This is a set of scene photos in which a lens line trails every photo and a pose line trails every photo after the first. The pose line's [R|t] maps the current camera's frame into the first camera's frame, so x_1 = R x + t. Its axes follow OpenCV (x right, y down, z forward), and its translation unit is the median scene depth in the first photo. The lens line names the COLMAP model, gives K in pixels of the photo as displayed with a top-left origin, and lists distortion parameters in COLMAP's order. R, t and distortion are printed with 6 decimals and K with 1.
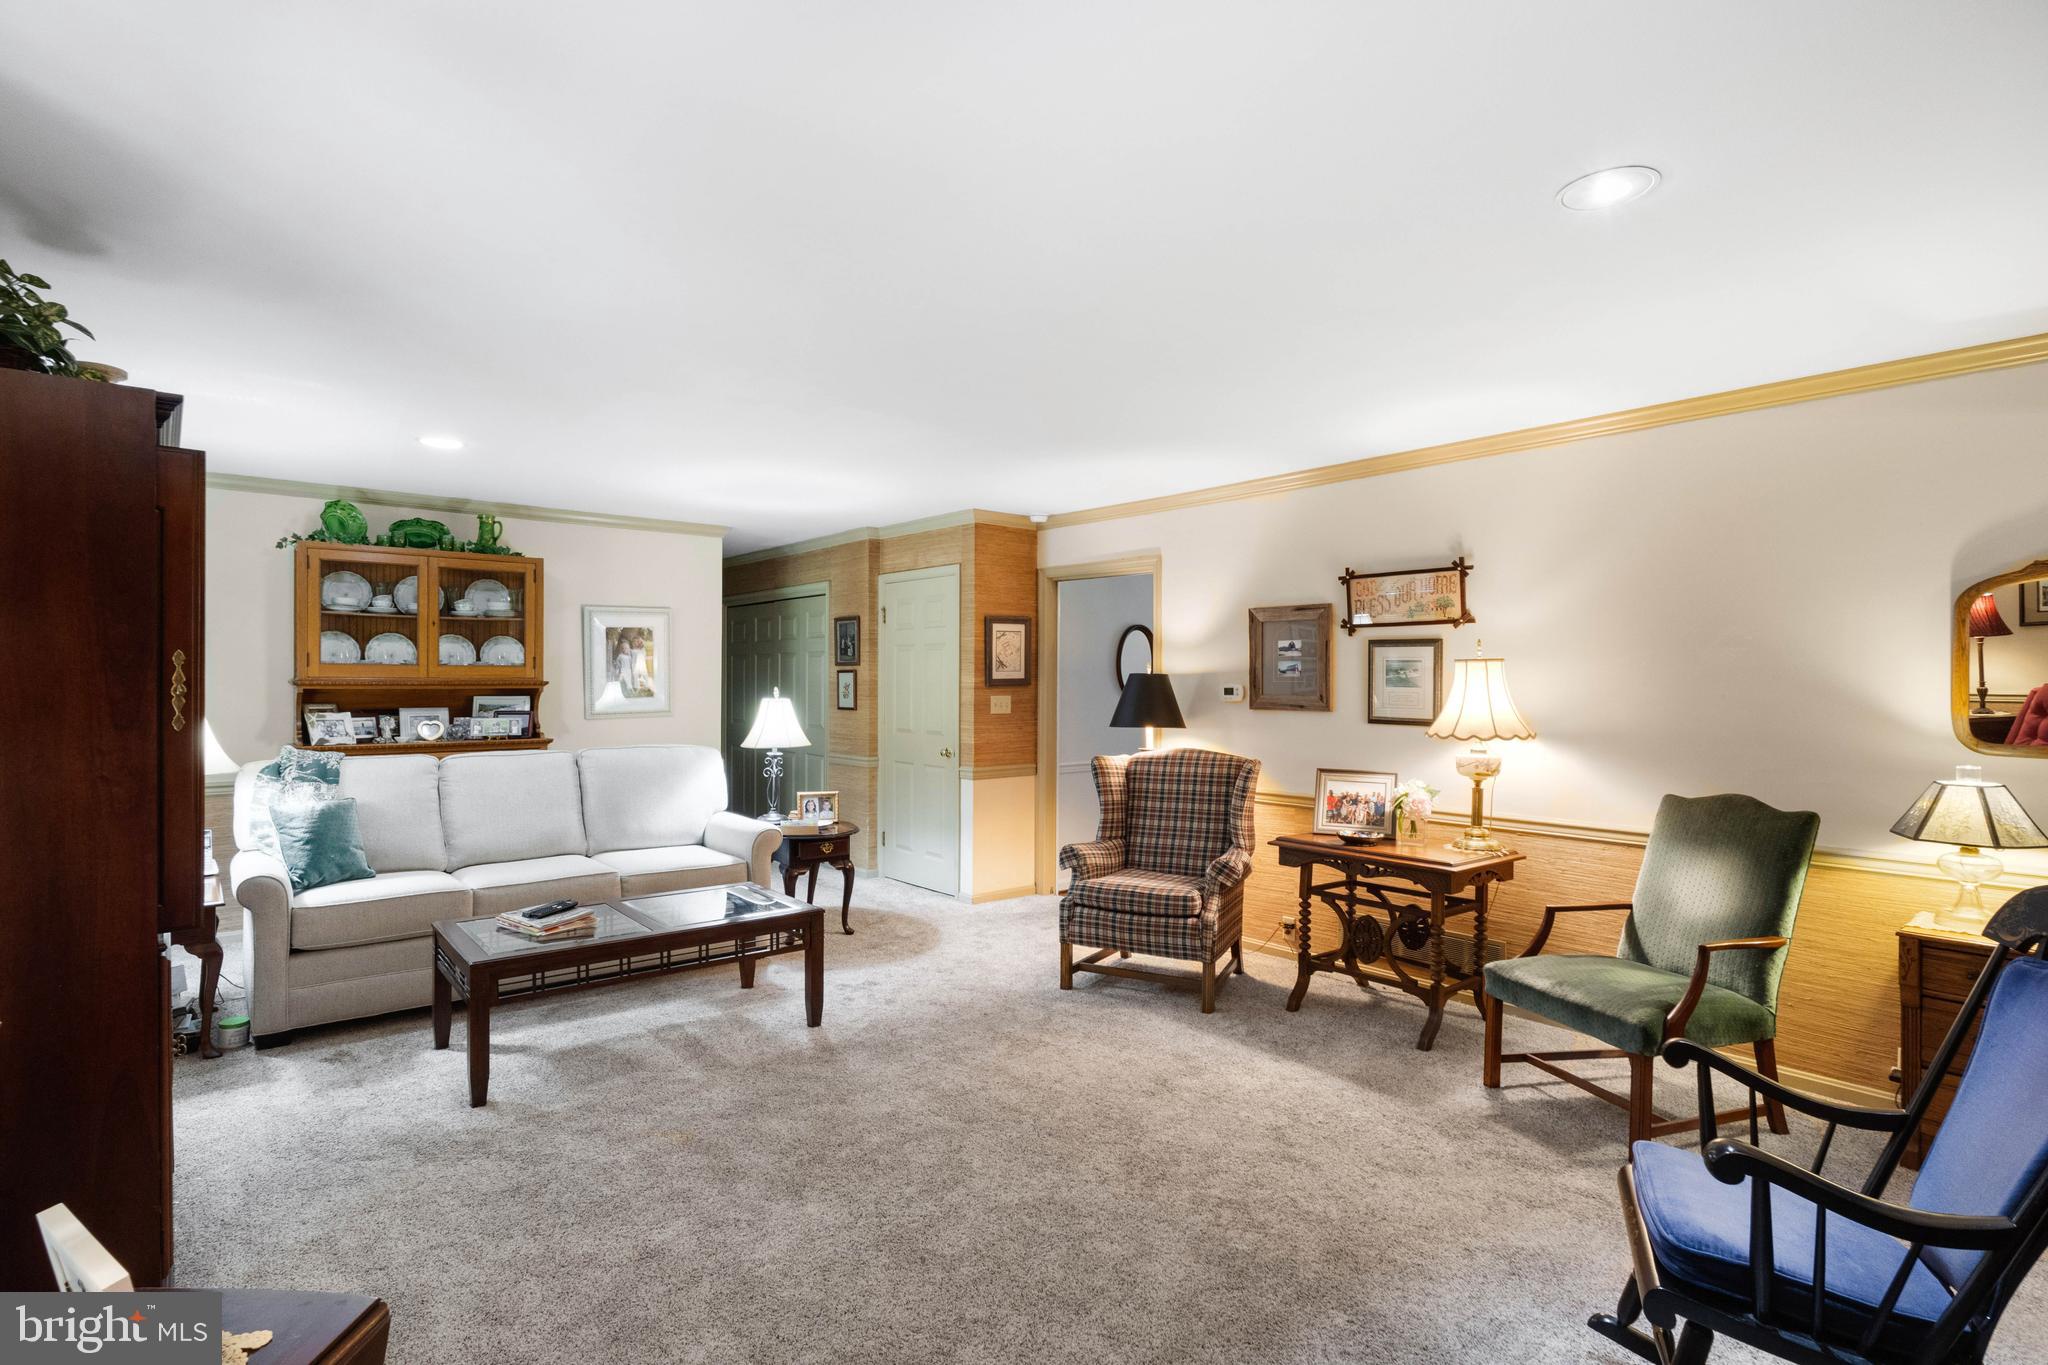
lens RADIAL K [[1028.3, 0, 1020.0], [0, 1028.3, 684.2], [0, 0, 1]] dist [-0.006006, 0.002467]
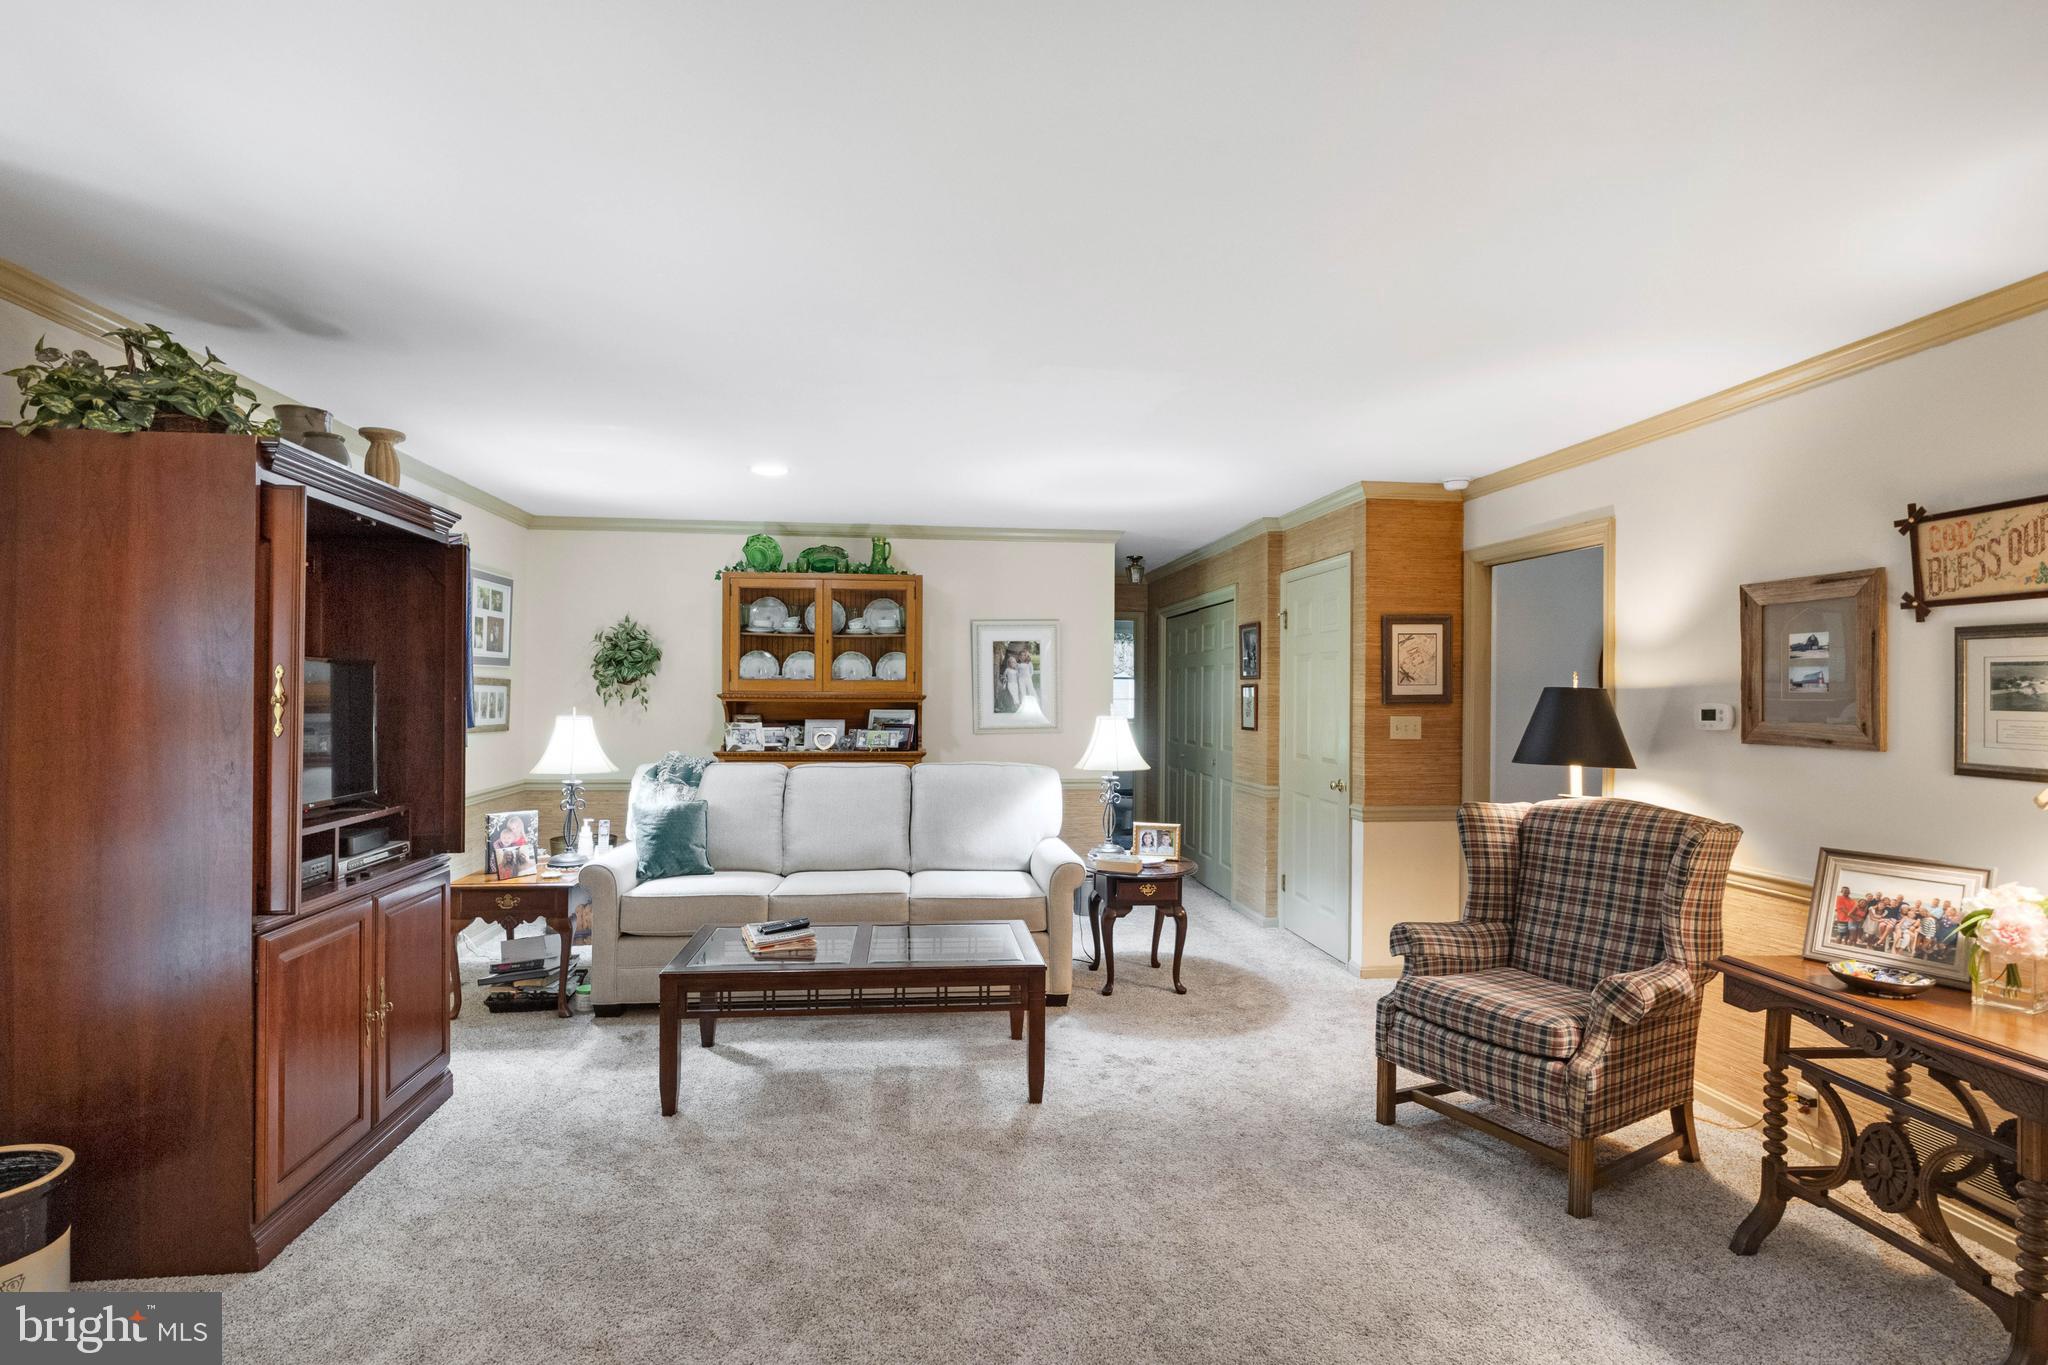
lens RADIAL K [[1028.3, 0, 1020.4], [0, 1028.3, 689.3], [0, 0, 1]] dist [-0.006006, 0.002467]
pose [[0.830301, 0.000192, -0.557315, 0.218984], [-0.006310, 0.999939, -0.009056, -0.000528], [0.557279, 0.011036, 0.830252, 0.236960]]
